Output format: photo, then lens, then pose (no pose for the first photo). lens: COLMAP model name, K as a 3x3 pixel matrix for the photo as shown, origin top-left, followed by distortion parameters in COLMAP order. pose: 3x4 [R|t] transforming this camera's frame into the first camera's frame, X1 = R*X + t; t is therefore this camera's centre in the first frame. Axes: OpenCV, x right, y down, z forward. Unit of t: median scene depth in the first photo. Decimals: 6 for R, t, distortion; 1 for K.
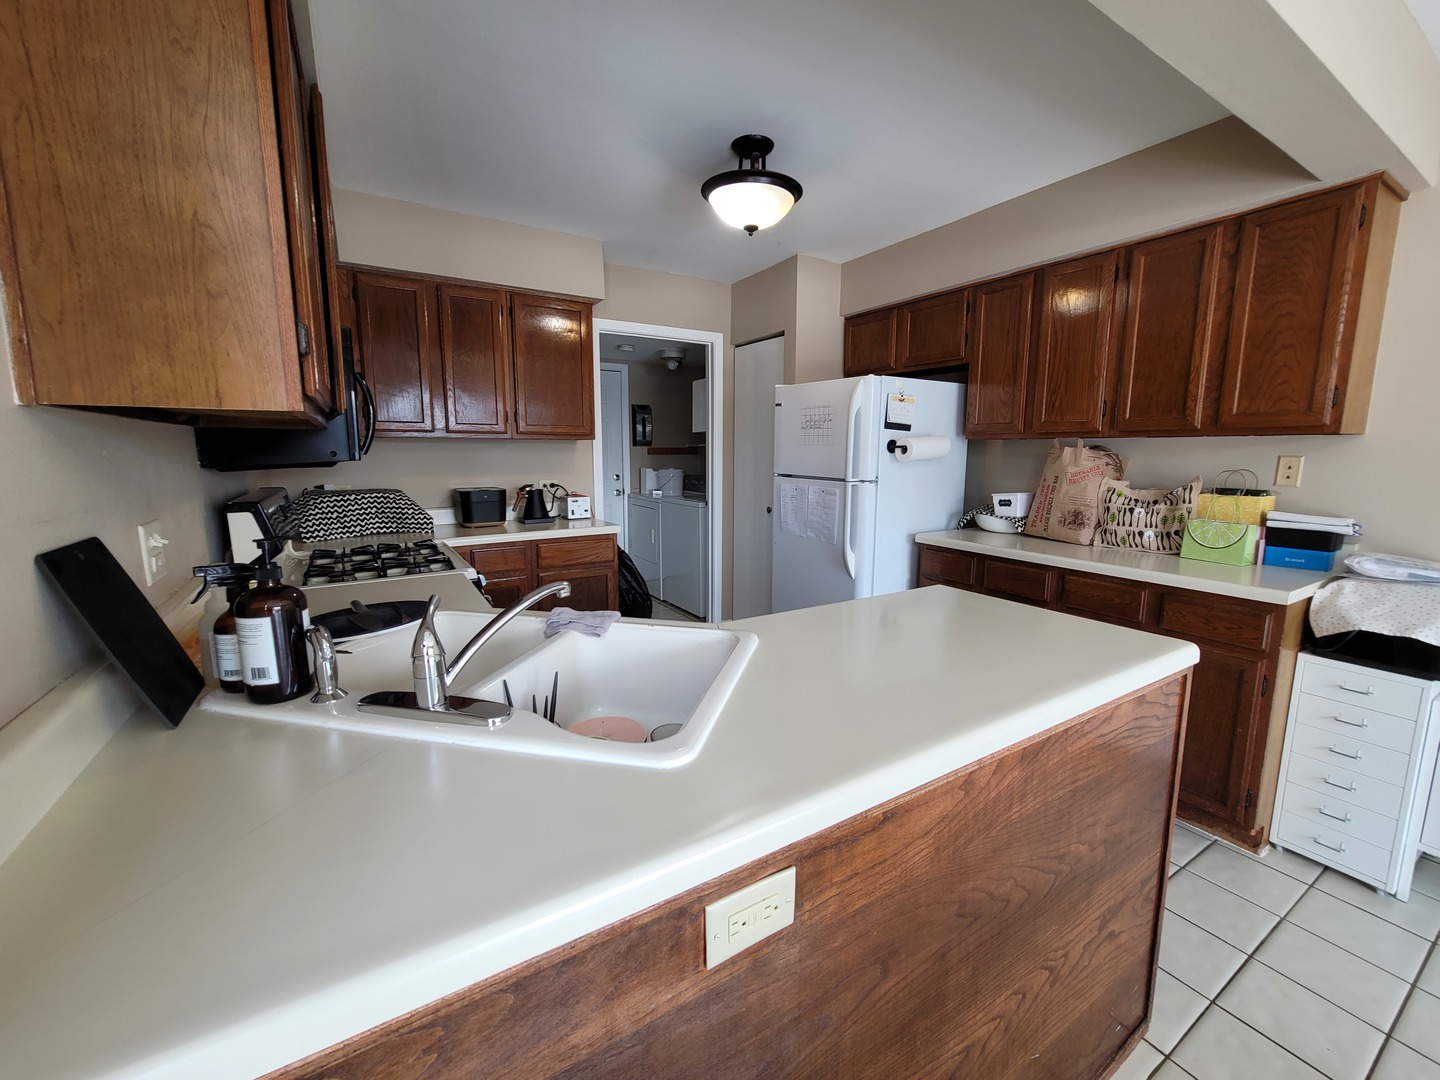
lens RADIAL K [[588.1, 0, 725.6], [0, 588.1, 540.6], [0, 0, 1]] dist [-0.007605, -0.000758]
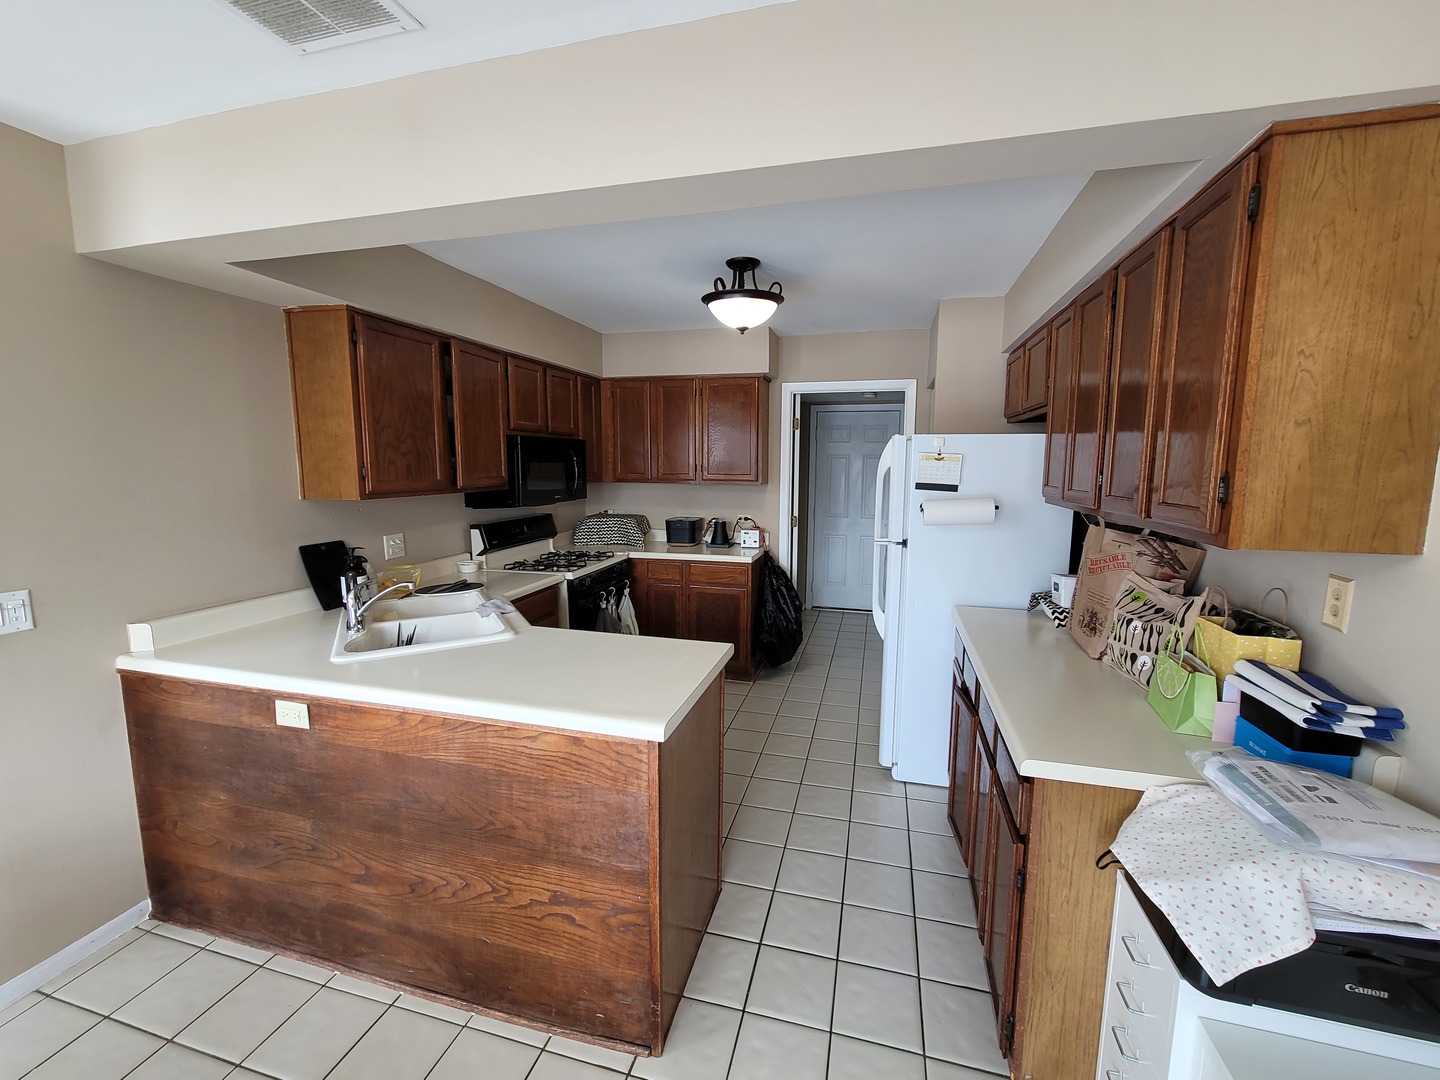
lens RADIAL K [[588.1, 0, 726.4], [0, 588.1, 534.3], [0, 0, 1]] dist [-0.007605, -0.000758]
pose [[0.686232, 0.091653, -0.721585, 0.869113], [-0.114197, 0.993303, 0.017563, -0.115383], [0.718363, 0.070350, 0.692103, 0.145907]]
